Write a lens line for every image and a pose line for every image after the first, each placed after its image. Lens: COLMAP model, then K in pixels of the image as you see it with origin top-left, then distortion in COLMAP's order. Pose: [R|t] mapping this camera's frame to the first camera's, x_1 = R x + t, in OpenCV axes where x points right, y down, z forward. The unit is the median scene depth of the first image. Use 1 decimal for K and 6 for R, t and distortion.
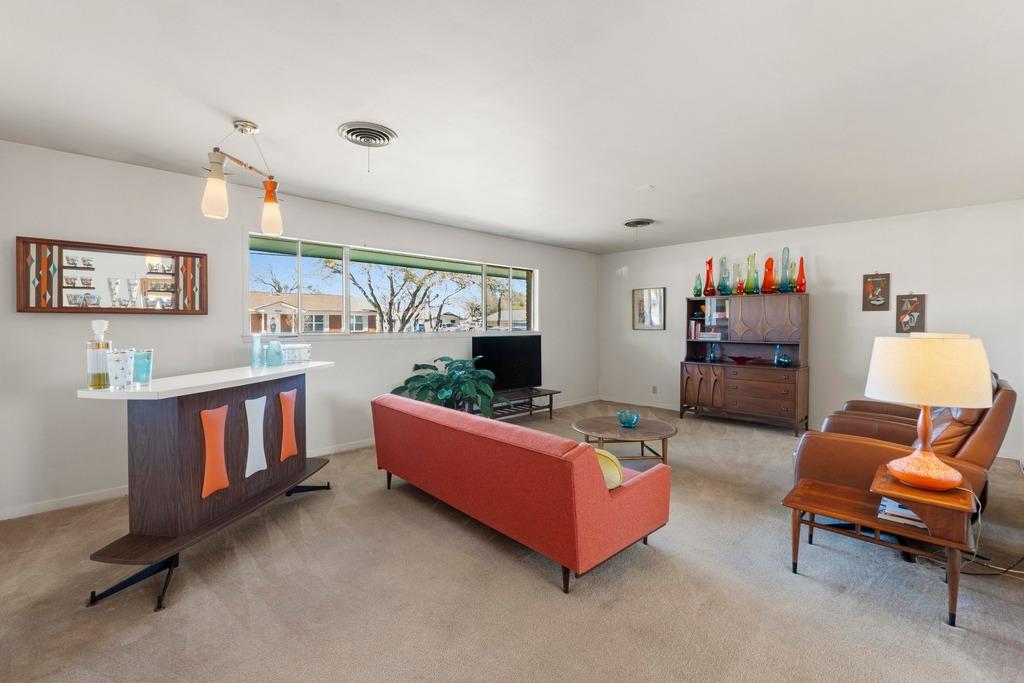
lens RADIAL K [[436.0, 0, 506.7], [0, 436.0, 335.7], [0, 0, 1]] dist [-0.007598, 0.000871]
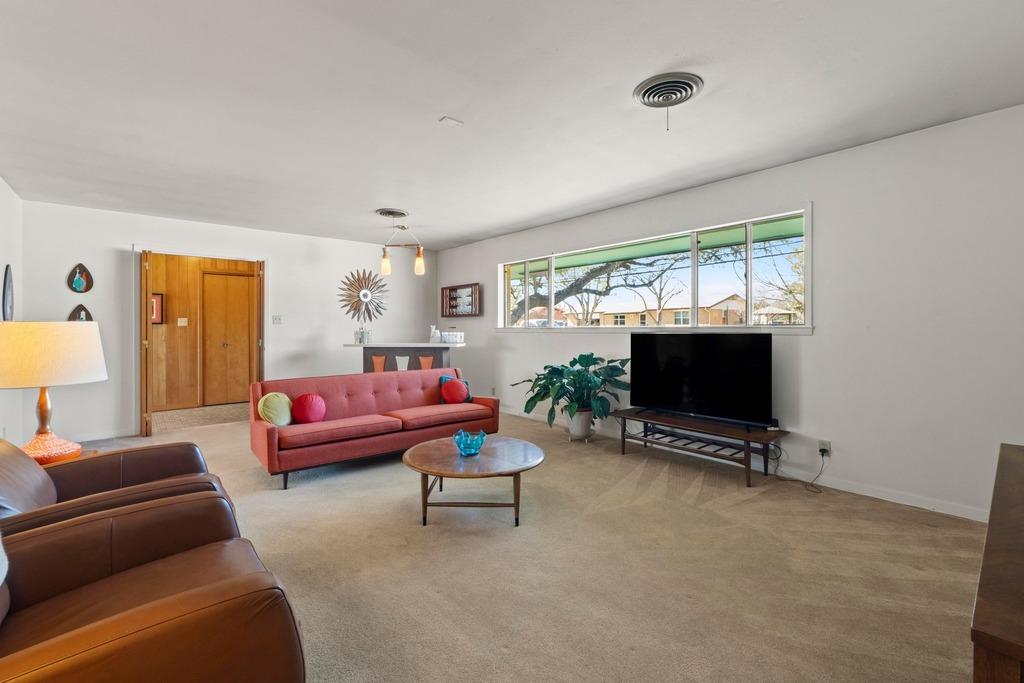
lens RADIAL K [[436.0, 0, 507.1], [0, 436.0, 332.7], [0, 0, 1]] dist [-0.007598, 0.000871]
pose [[-0.045258, 0.004089, -0.998967, 0.811506], [-0.025828, 0.999653, 0.005262, 0.005052], [0.998641, 0.026039, -0.045136, 0.881722]]
